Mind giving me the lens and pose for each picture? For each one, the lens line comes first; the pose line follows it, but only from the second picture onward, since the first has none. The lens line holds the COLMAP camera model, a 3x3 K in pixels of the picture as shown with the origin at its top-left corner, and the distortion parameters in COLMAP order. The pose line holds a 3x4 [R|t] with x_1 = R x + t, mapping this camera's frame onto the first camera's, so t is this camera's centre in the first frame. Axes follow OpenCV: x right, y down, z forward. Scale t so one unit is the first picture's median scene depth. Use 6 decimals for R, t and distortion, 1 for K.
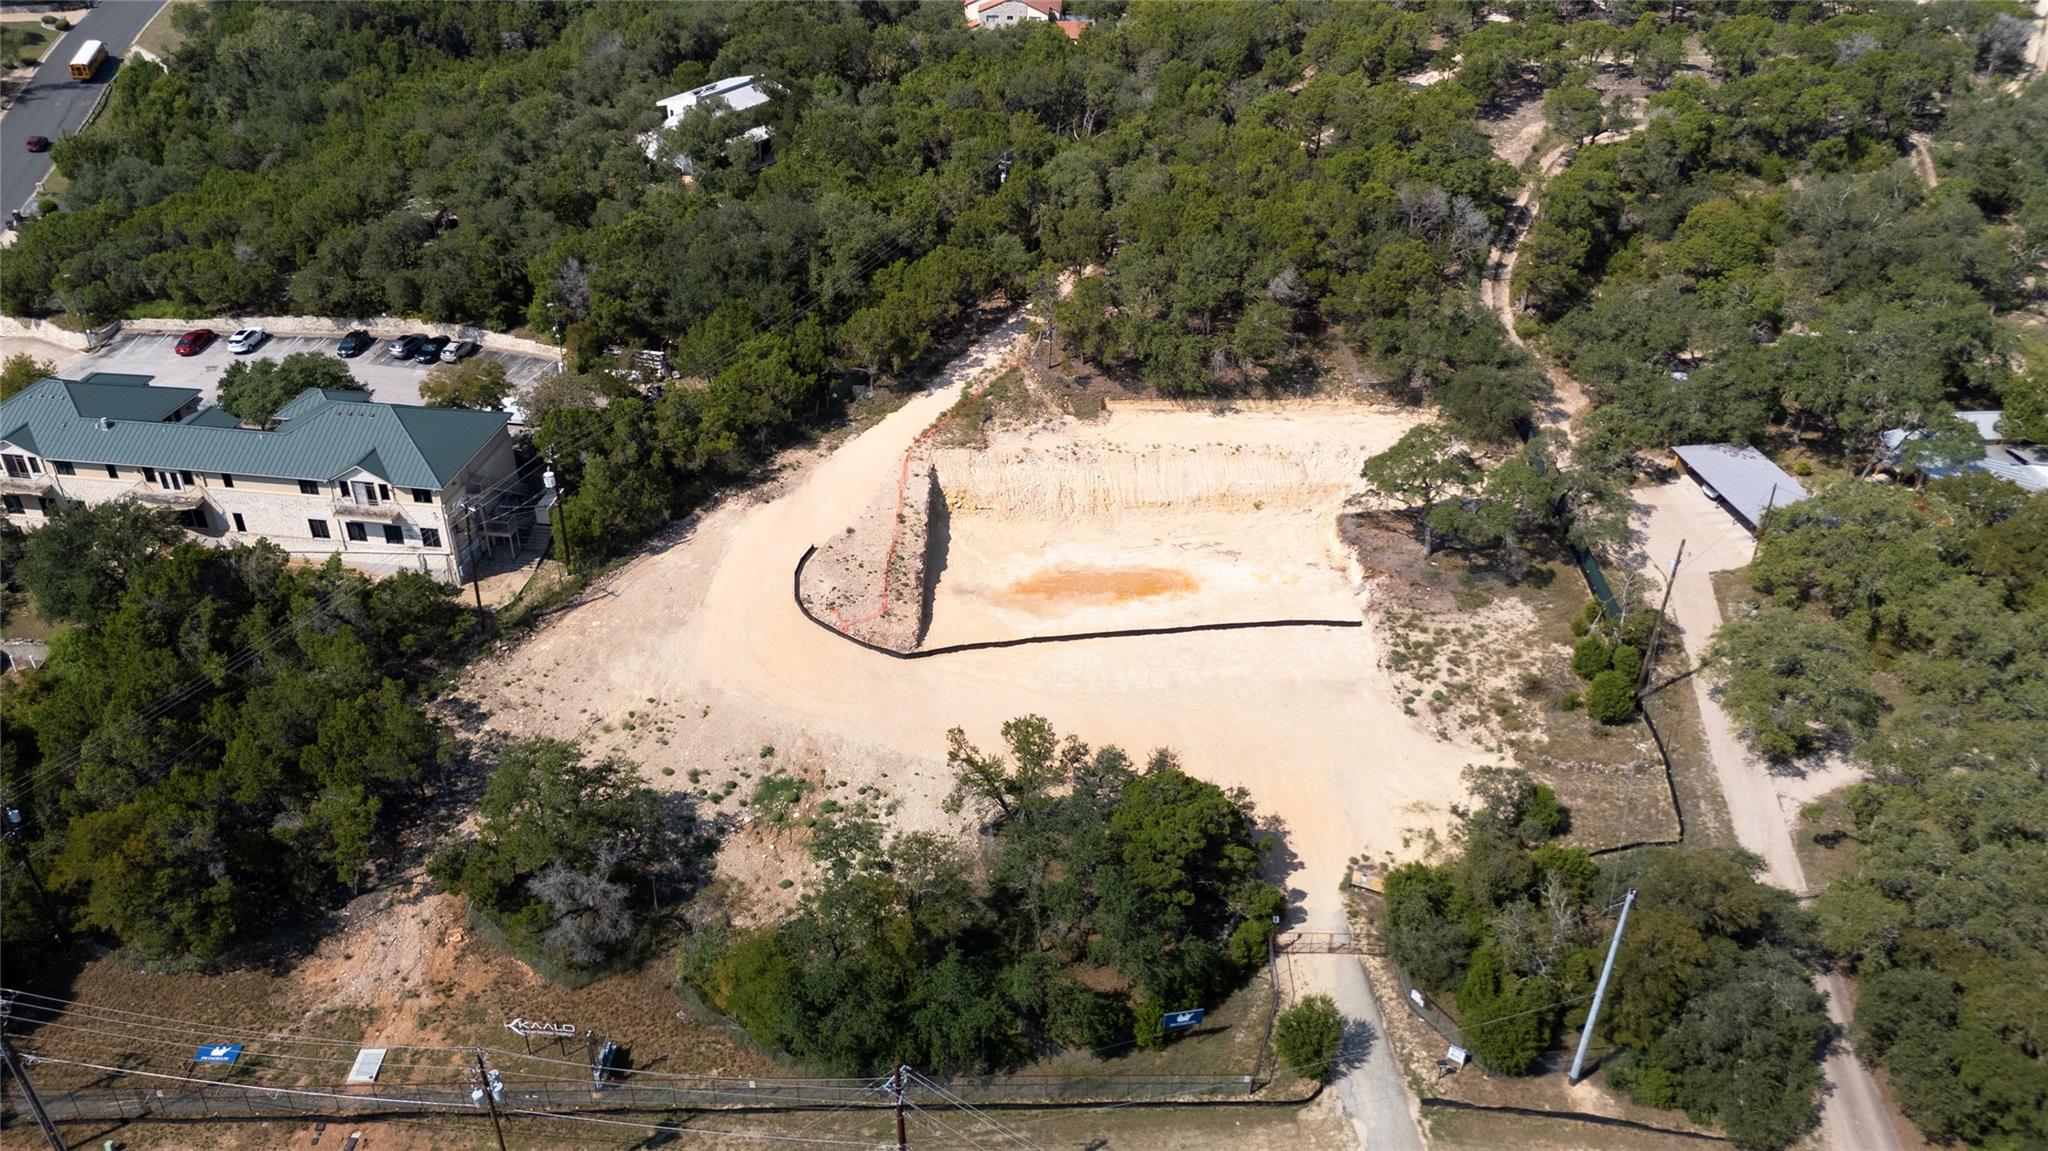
lens RADIAL K [[1497.9, 0, 1024.0], [0, 1497.9, 575.5], [0, 0, 1]] dist [0.092390, -0.119407]
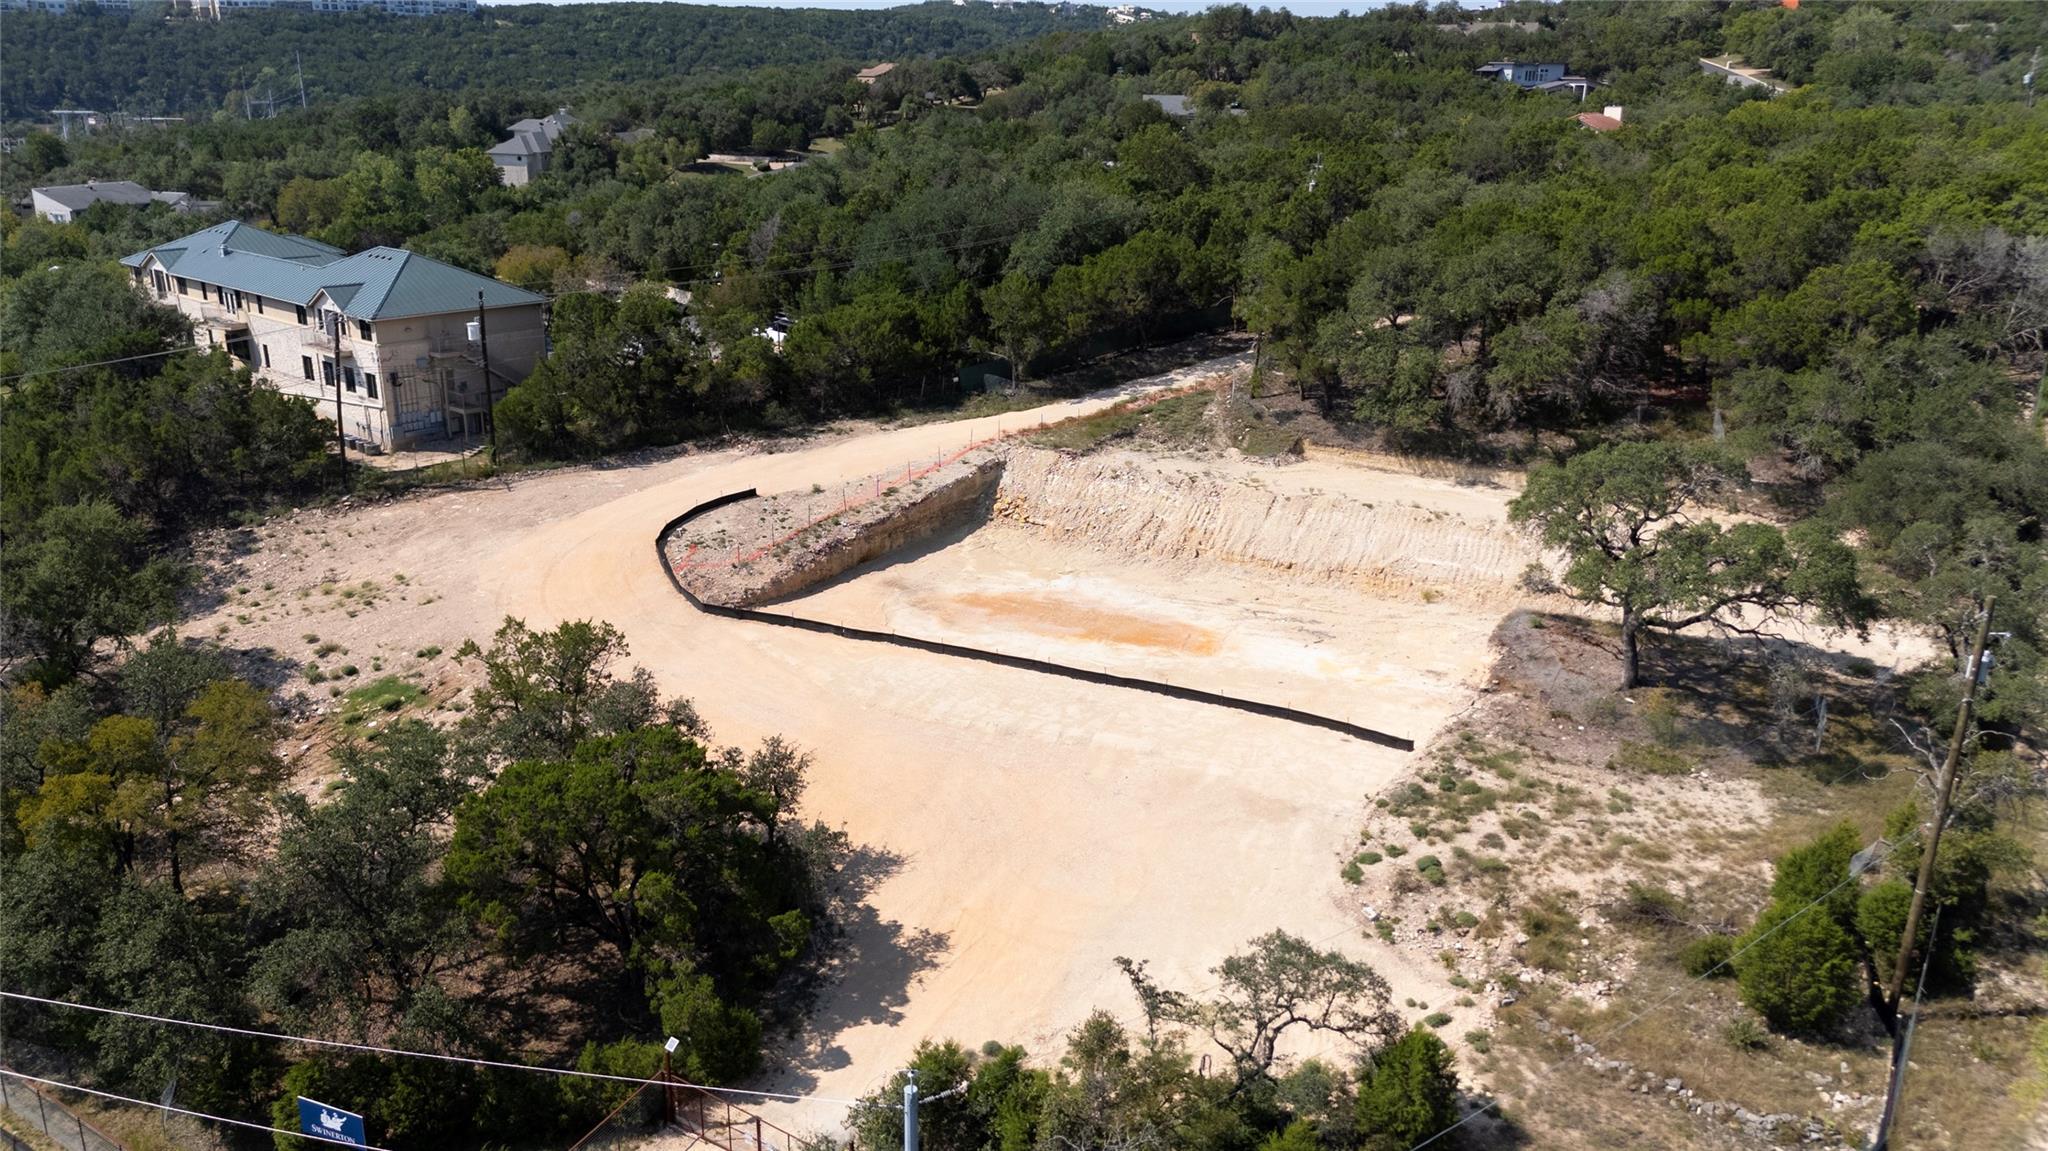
lens RADIAL K [[1497.9, 0, 1024.0], [0, 1497.9, 575.5], [0, 0, 1]] dist [0.092390, -0.119407]
pose [[0.830226, 0.171353, -0.530437, 0.340712], [-0.293711, 0.943244, -0.155001, 0.087620], [0.473771, 0.284481, 0.833433, 0.413954]]
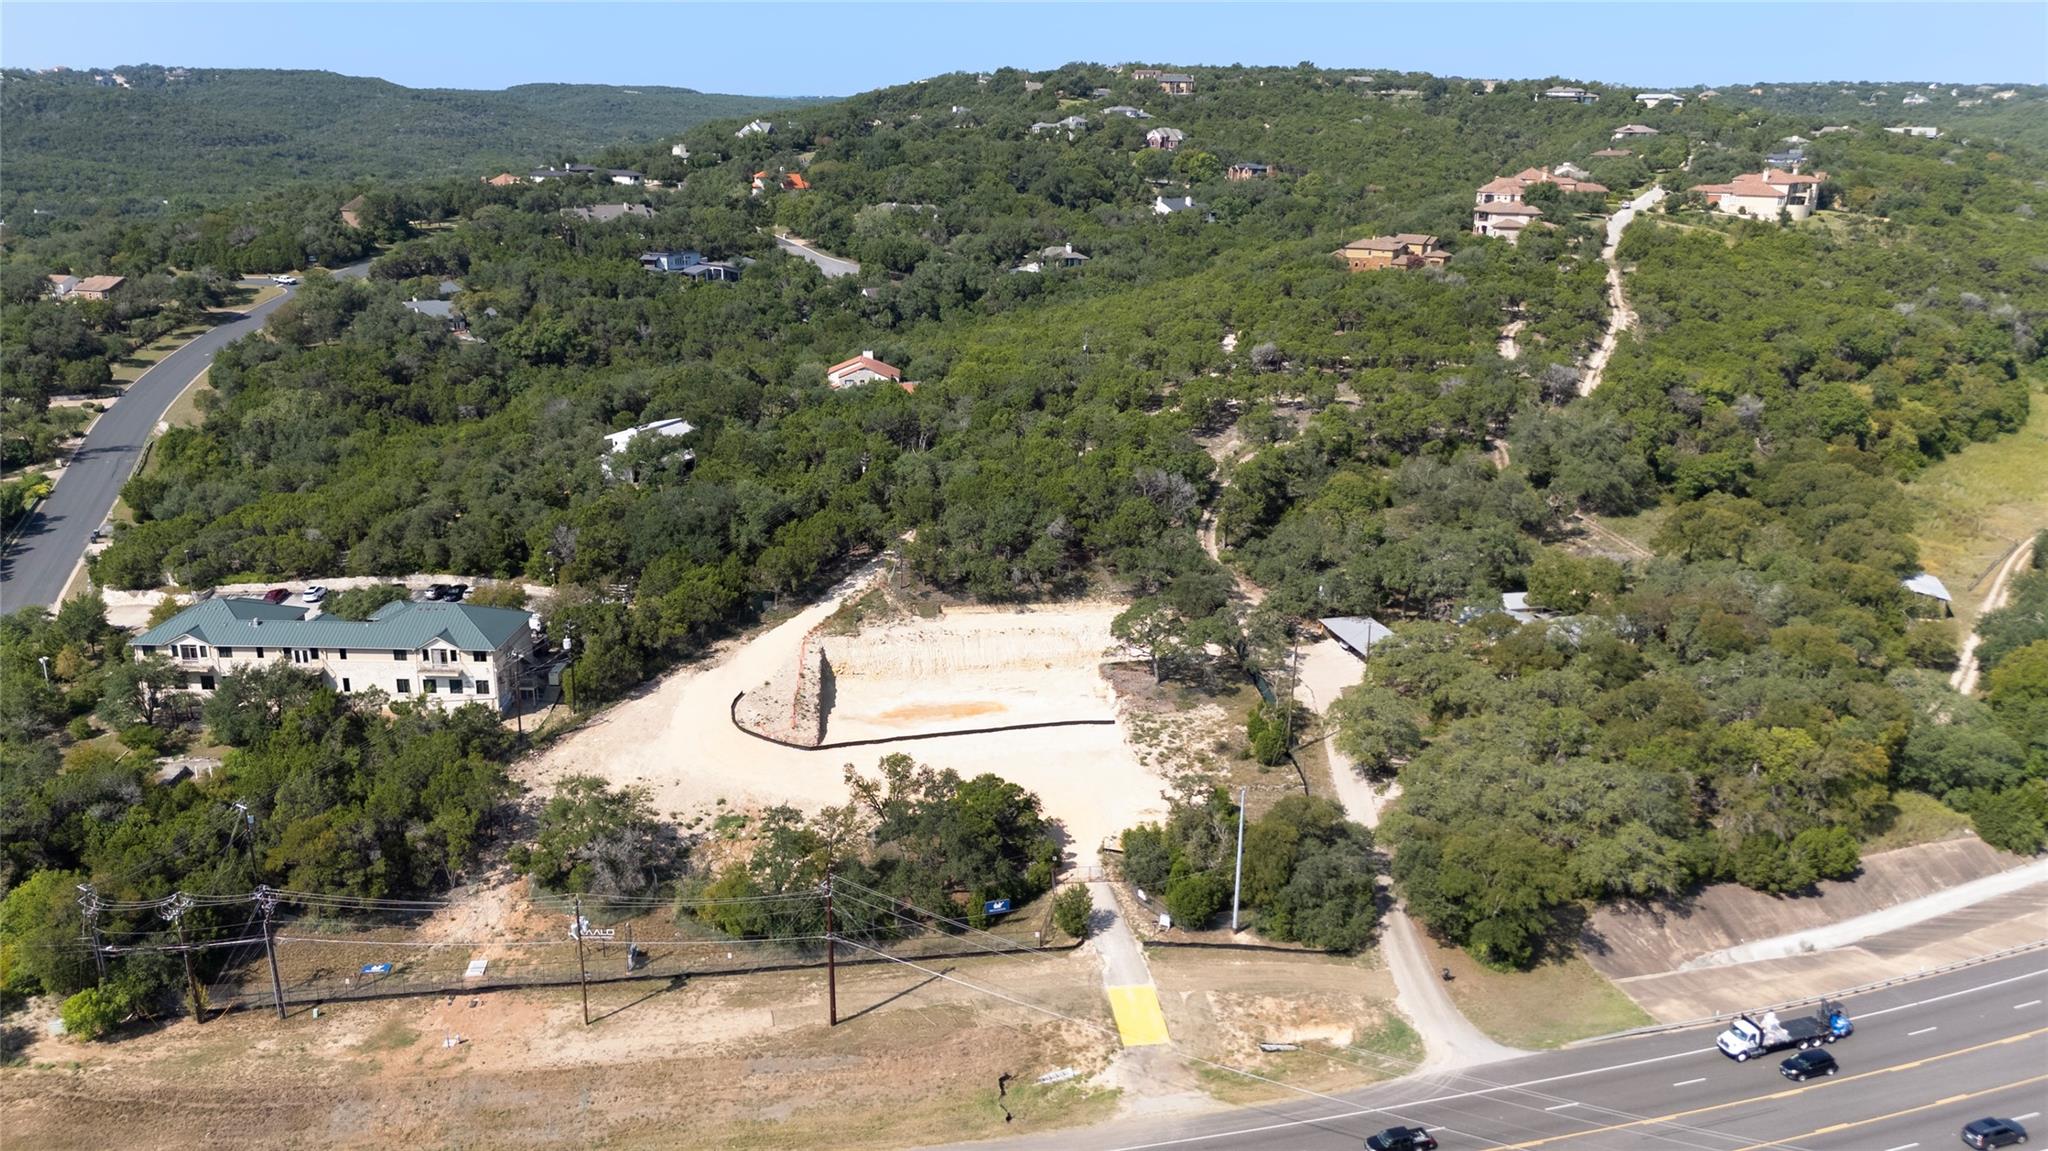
lens RADIAL K [[1481.9, 0, 1024.0], [0, 1481.9, 575.5], [0, 0, 1]] dist [0.104621, -0.204452]
pose [[0.994215, -0.034094, 0.101850, -0.010978], [0.058531, 0.967086, -0.247627, 0.224172], [-0.090055, 0.252156, 0.963487, -0.409133]]
